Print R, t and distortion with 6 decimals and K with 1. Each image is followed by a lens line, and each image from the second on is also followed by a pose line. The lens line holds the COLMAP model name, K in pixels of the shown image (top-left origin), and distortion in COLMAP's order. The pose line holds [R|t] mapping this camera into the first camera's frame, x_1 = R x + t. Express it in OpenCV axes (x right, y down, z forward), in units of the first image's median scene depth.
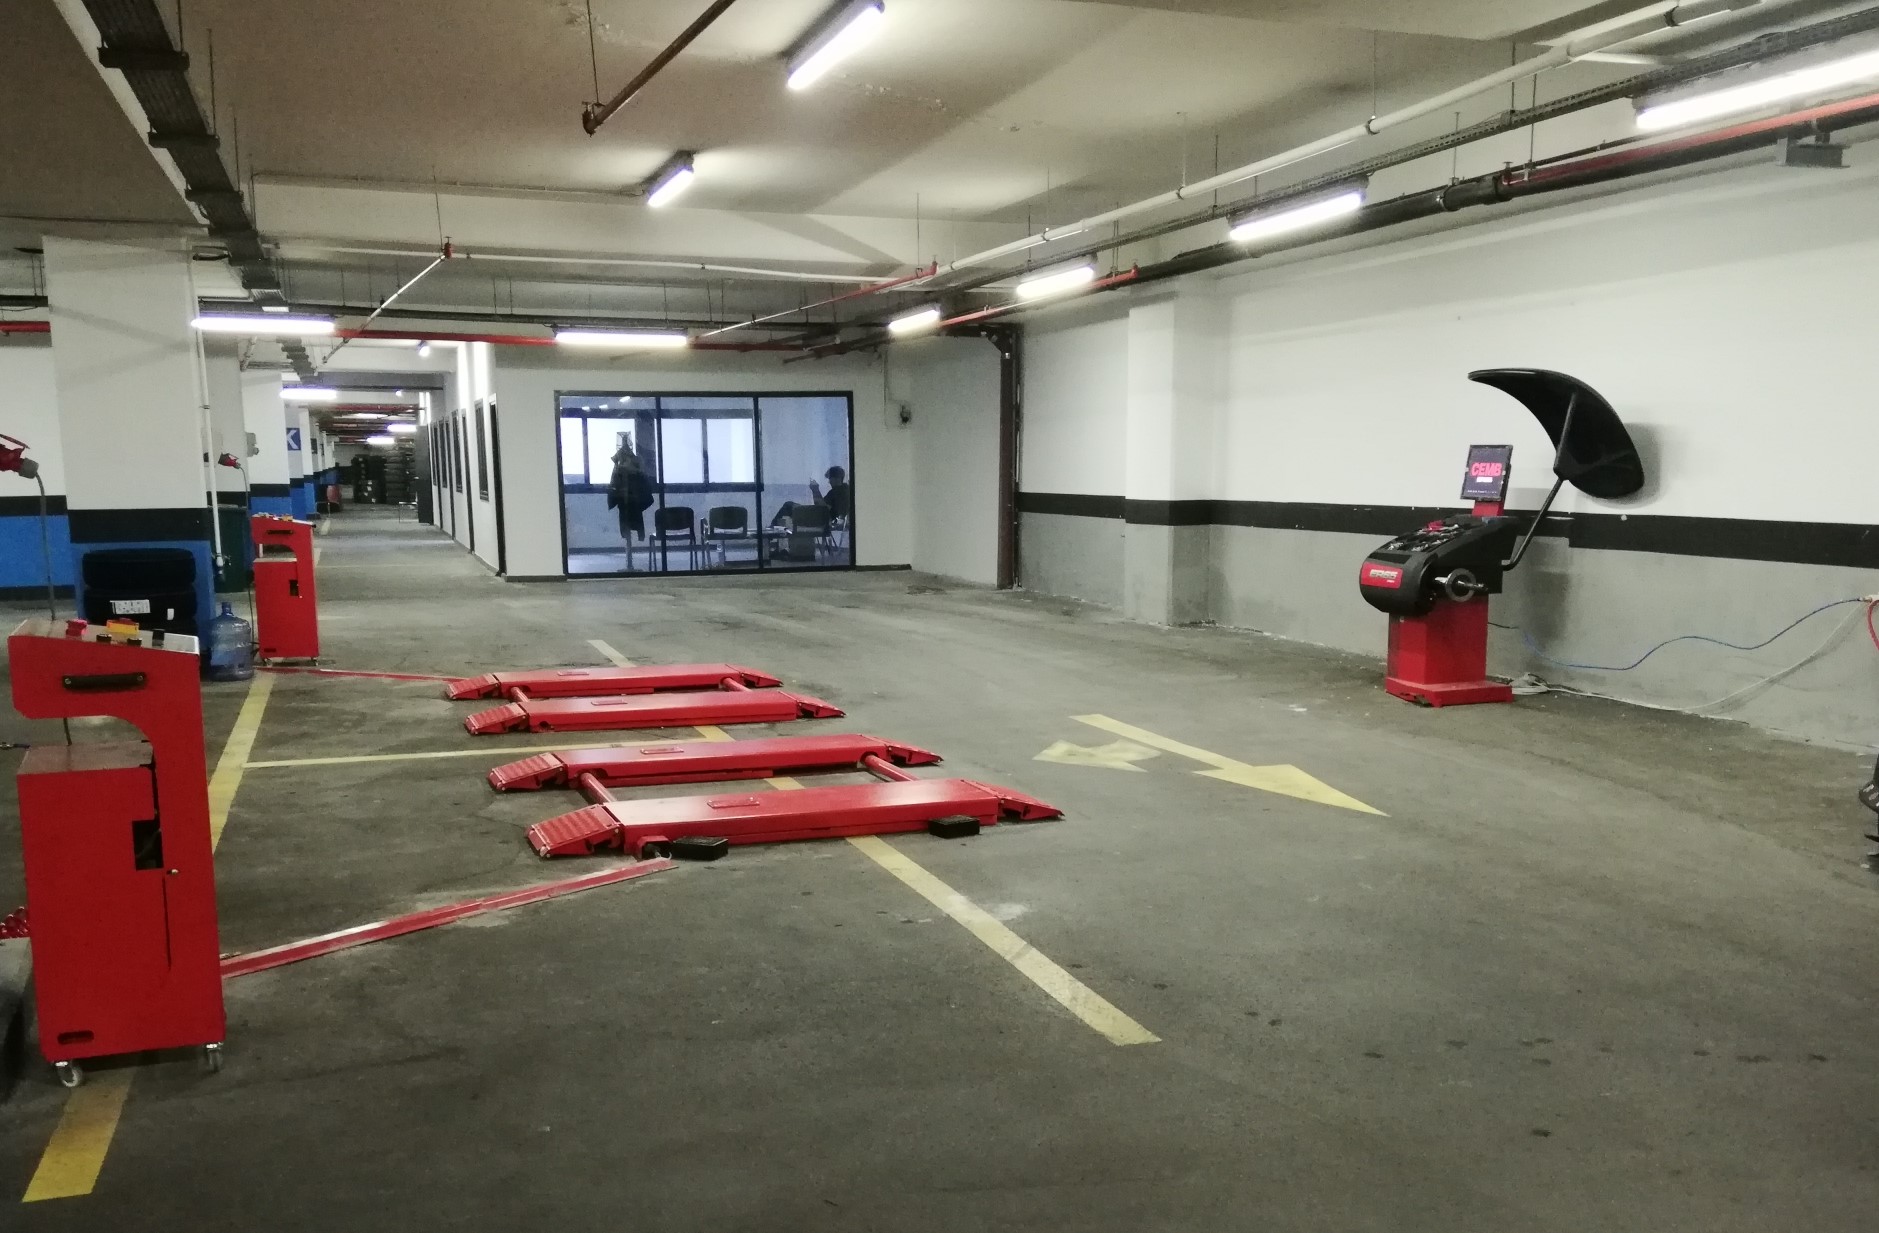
lens RADIAL K [[1565.0, 0, 938.7], [0, 1565.0, 752.1], [0, 0, 1]] dist [0.079113, -0.096259]
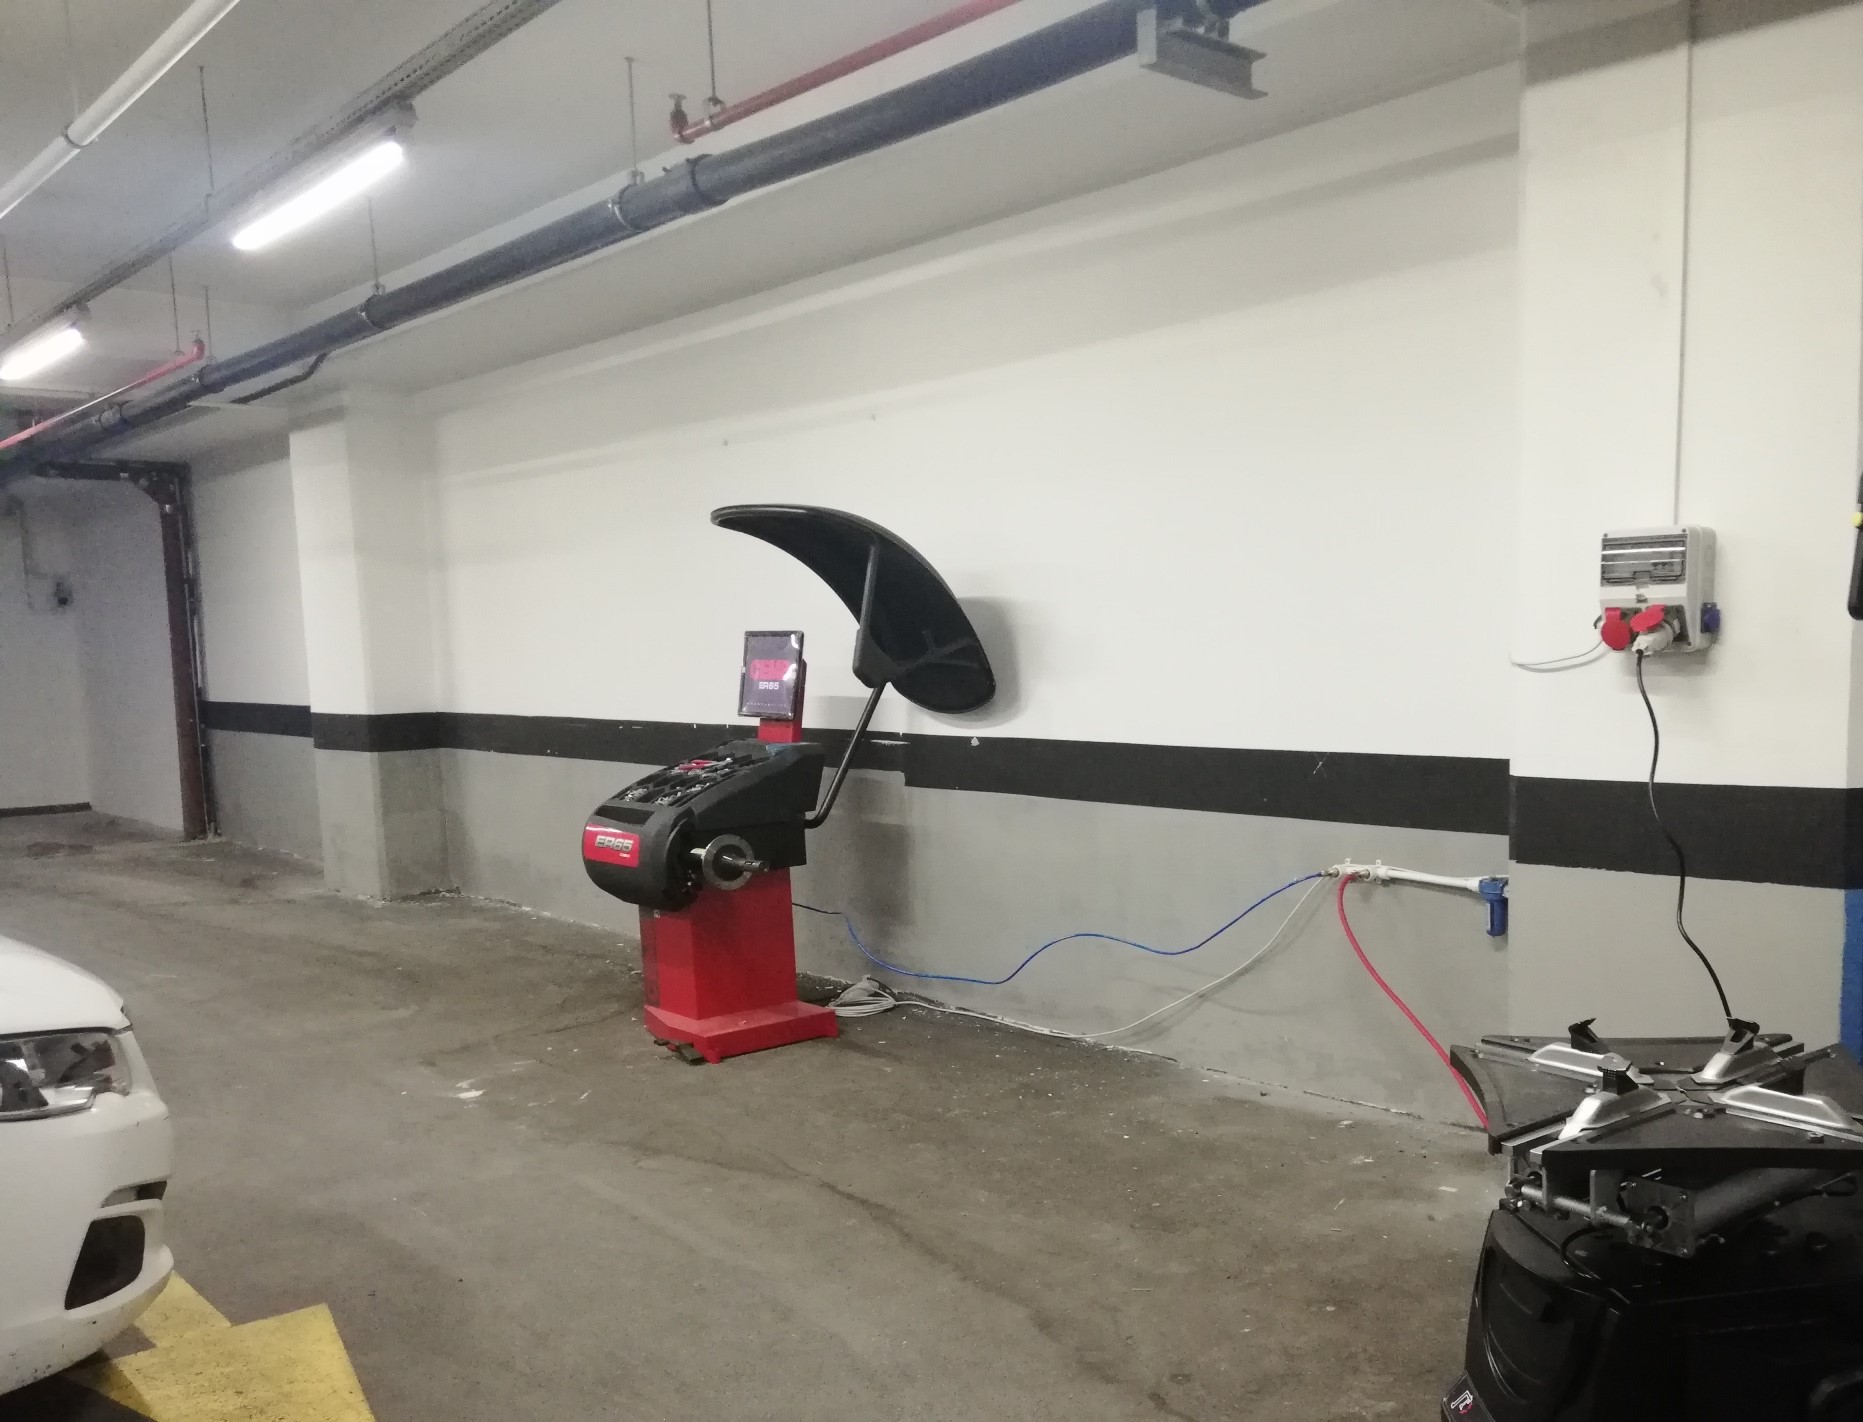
lens RADIAL K [[1697.5, 0, 931.5], [0, 1697.5, 711.0], [0, 0, 1]] dist [0.001135, 0.000159]
pose [[0.941235, -0.021734, 0.337051, 0.177592], [0.071349, 0.988202, -0.135523, -0.065832], [-0.330129, 0.151607, 0.931681, 0.349870]]
